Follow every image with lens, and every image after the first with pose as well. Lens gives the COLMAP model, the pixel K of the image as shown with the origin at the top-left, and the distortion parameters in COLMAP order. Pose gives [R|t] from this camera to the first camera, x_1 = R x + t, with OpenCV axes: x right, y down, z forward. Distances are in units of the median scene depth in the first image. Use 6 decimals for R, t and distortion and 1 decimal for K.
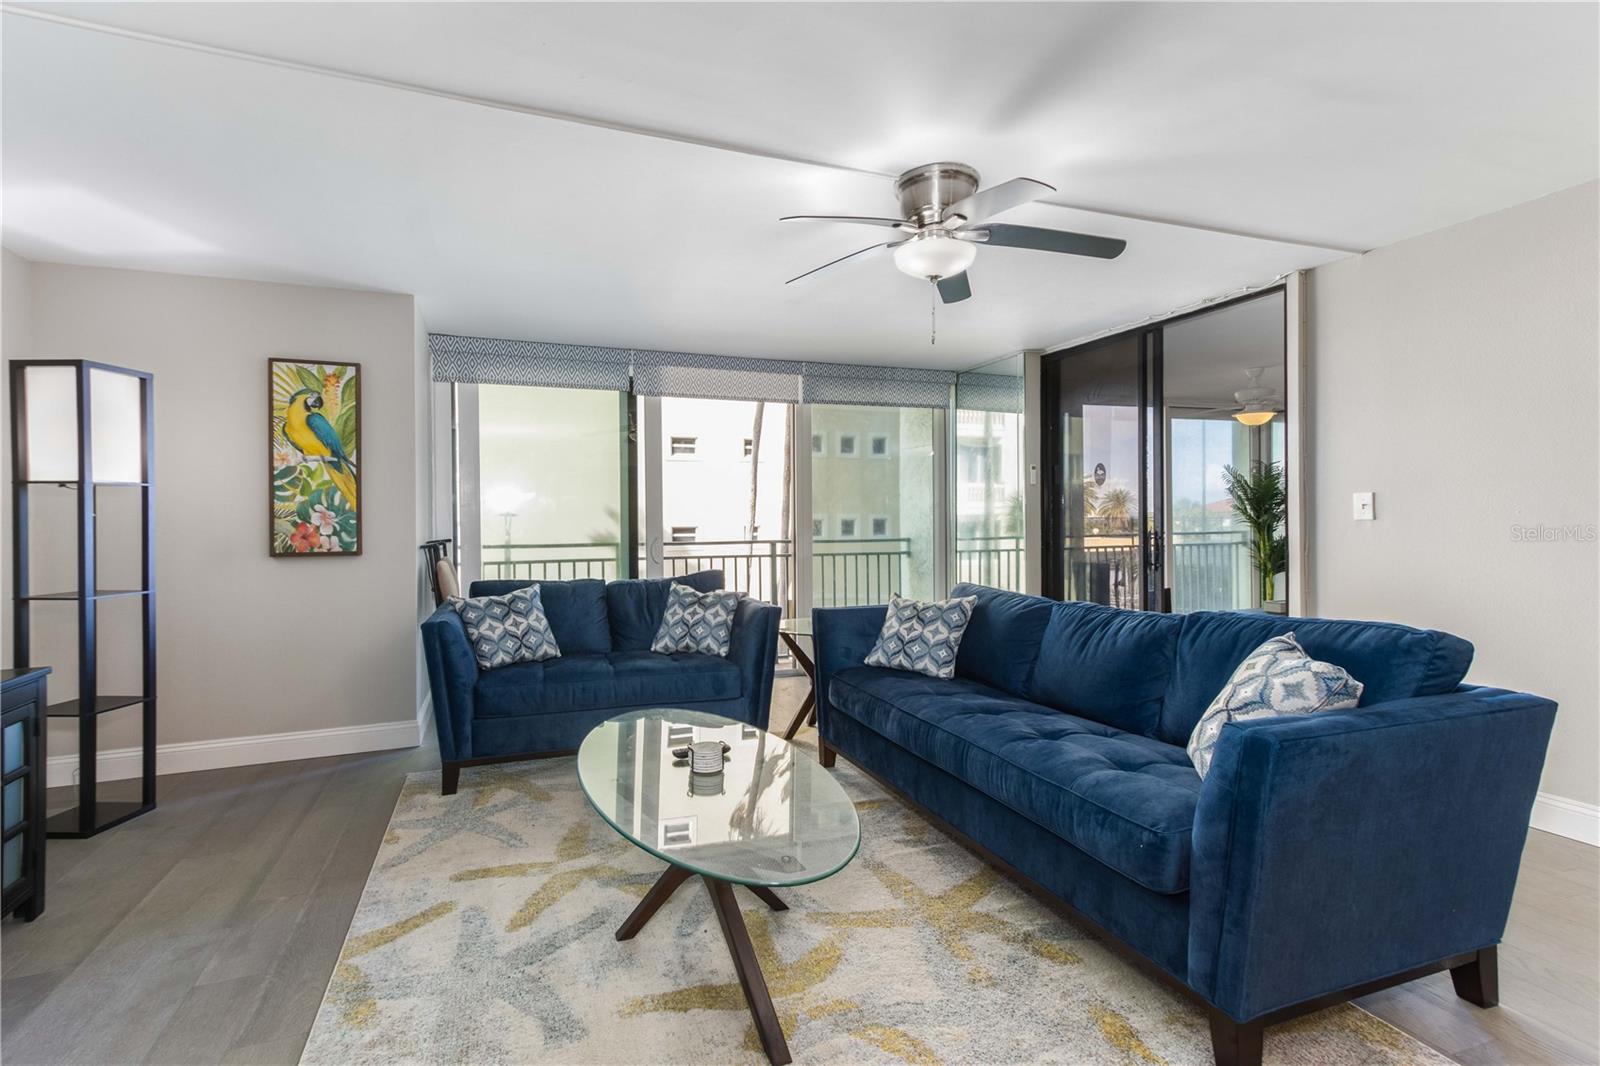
lens RADIAL K [[736.5, 0, 775.0], [0, 736.5, 521.2], [0, 0, 1]] dist [0.021543, -0.000537]
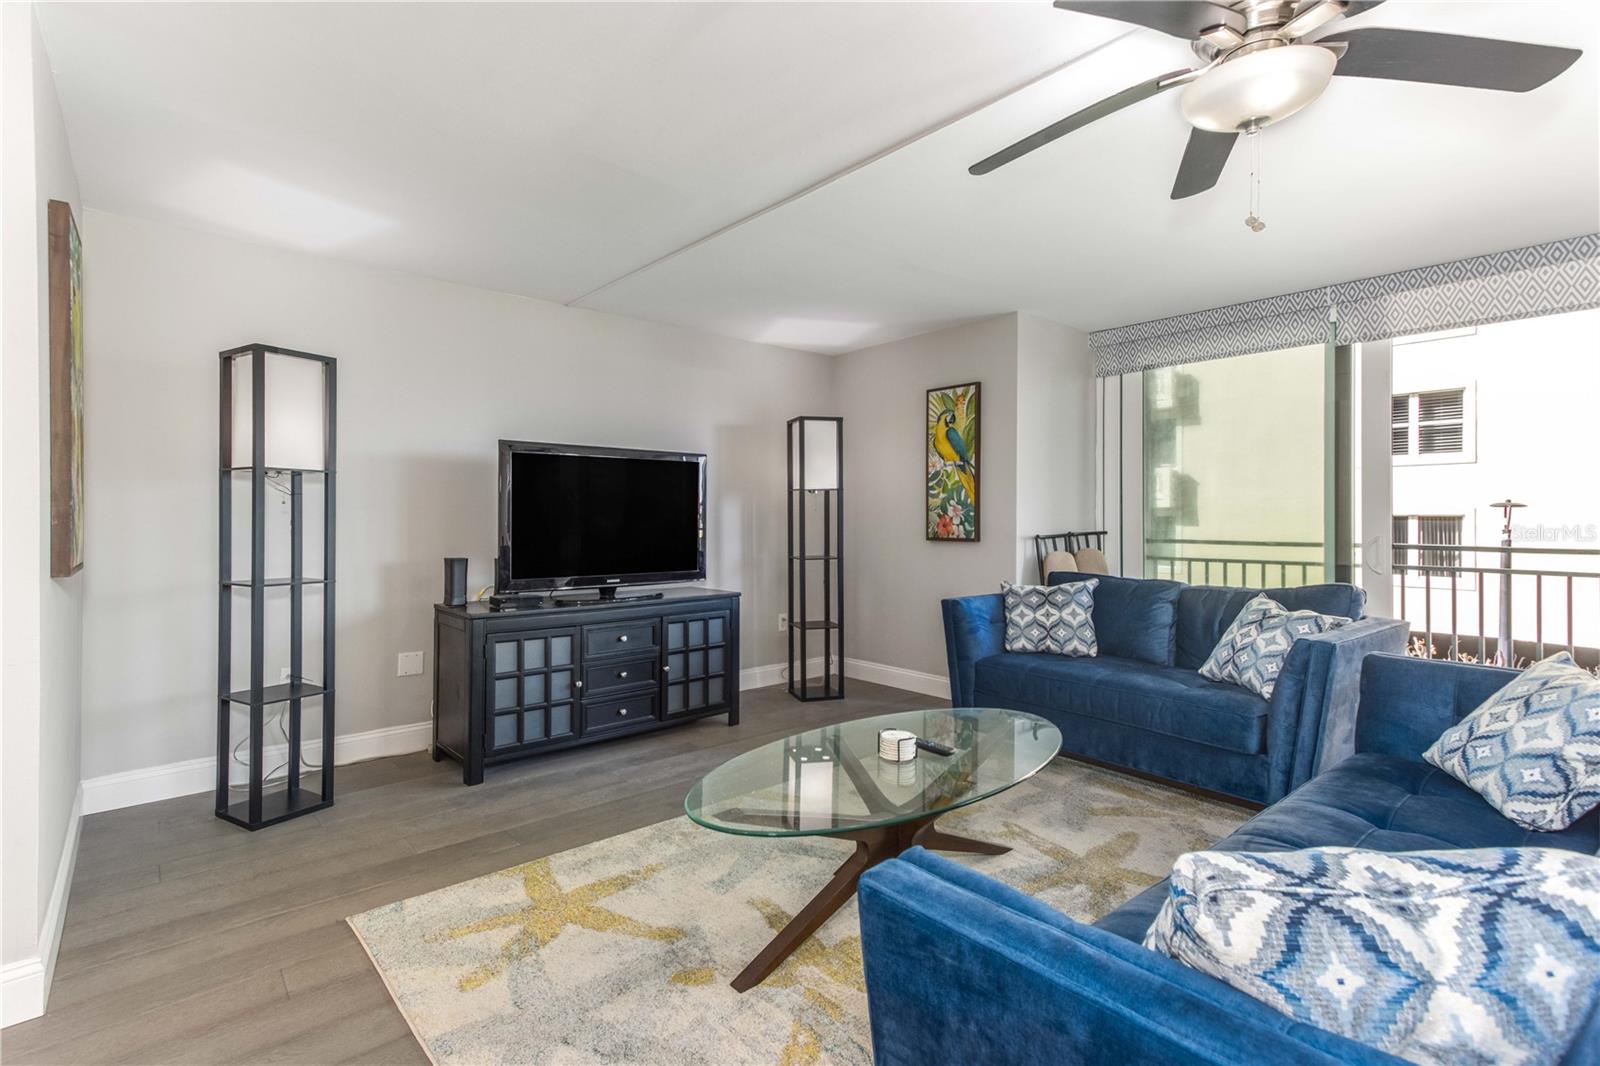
lens RADIAL K [[761.2, 0, 795.8], [0, 761.2, 525.8], [0, 0, 1]] dist [-0.002310, -0.000506]
pose [[0.328194, 0.017051, -0.944457, 0.515670], [-0.003179, 0.999851, 0.016947, 0.000215], [0.944605, -0.002560, 0.328199, 0.325254]]
